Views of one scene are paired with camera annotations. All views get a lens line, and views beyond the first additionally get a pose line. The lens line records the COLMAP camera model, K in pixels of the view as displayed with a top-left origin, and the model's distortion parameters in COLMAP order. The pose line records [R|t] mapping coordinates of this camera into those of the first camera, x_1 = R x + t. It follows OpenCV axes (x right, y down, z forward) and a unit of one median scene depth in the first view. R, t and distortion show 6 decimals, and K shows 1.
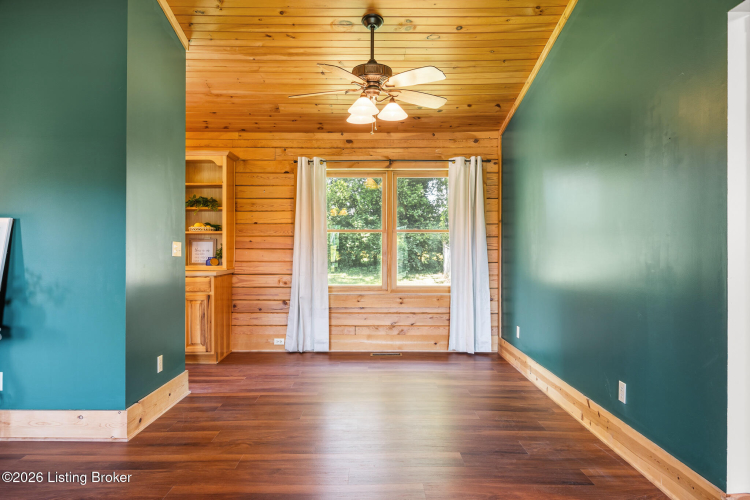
lens RADIAL K [[473.1, 0, 371.9], [0, 473.1, 248.9], [0, 0, 1]] dist [-0.006429, -0.000662]
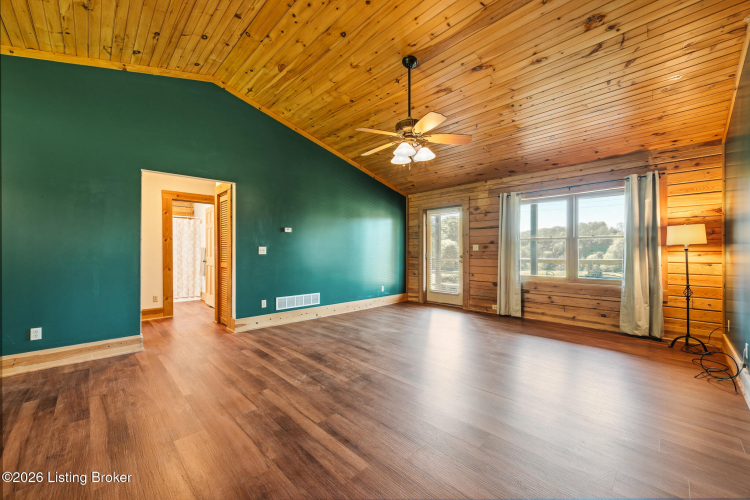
lens RADIAL K [[295.0, 0, 372.2], [0, 295.0, 250.7], [0, 0, 1]] dist [-0.002038, -0.000307]
pose [[-0.696031, 0.002429, 0.718008, -0.565611], [0.001781, 0.999997, -0.001656, 0.002455], [-0.718010, 0.000126, -0.696033, 0.450271]]
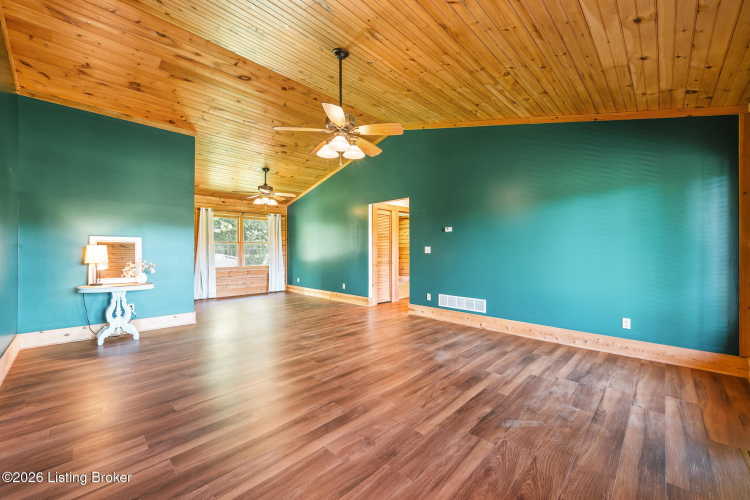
lens RADIAL K [[295.0, 0, 373.0], [0, 295.0, 249.8], [0, 0, 1]] dist [-0.002038, -0.000307]
pose [[0.704970, 0.000729, 0.709236, -0.549281], [0.001523, 0.999996, -0.002541, 0.001670], [-0.709235, 0.002872, 0.704966, -0.480981]]
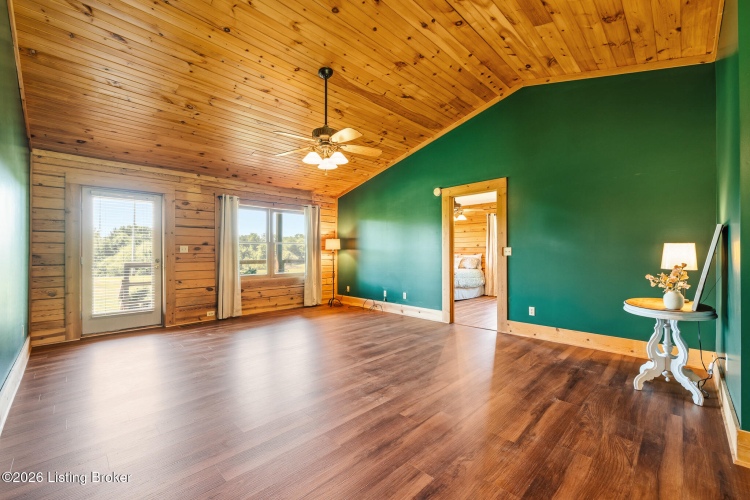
lens RADIAL K [[309.4, 0, 376.2], [0, 309.4, 251.0], [0, 0, 1]] dist [0.001583, 0.000341]
pose [[-0.703548, -0.000983, -0.710648, 0.215363], [0.002688, 0.999988, -0.004044, 0.000911], [0.710643, -0.004755, -0.703537, 0.518326]]
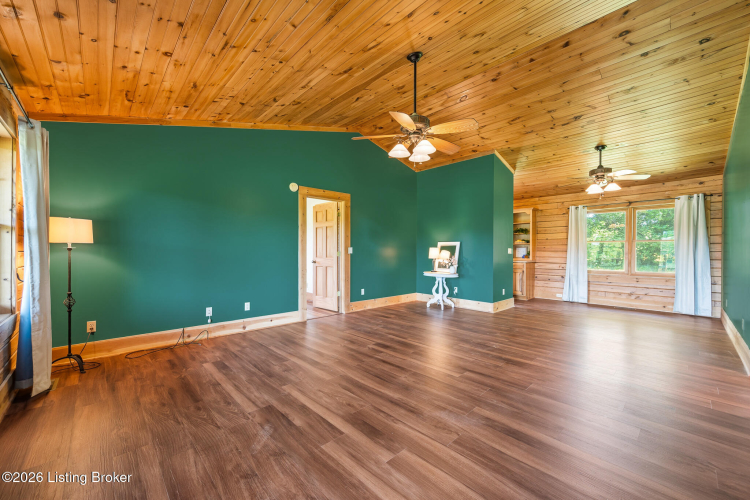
lens RADIAL K [[295.0, 0, 374.0], [0, 295.0, 252.3], [0, 0, 1]] dist [-0.002038, -0.000307]
pose [[0.685751, 0.004449, -0.727822, 0.192700], [-0.002224, 0.999989, 0.004017, 0.002333], [0.727832, -0.001136, 0.685754, -0.492671]]
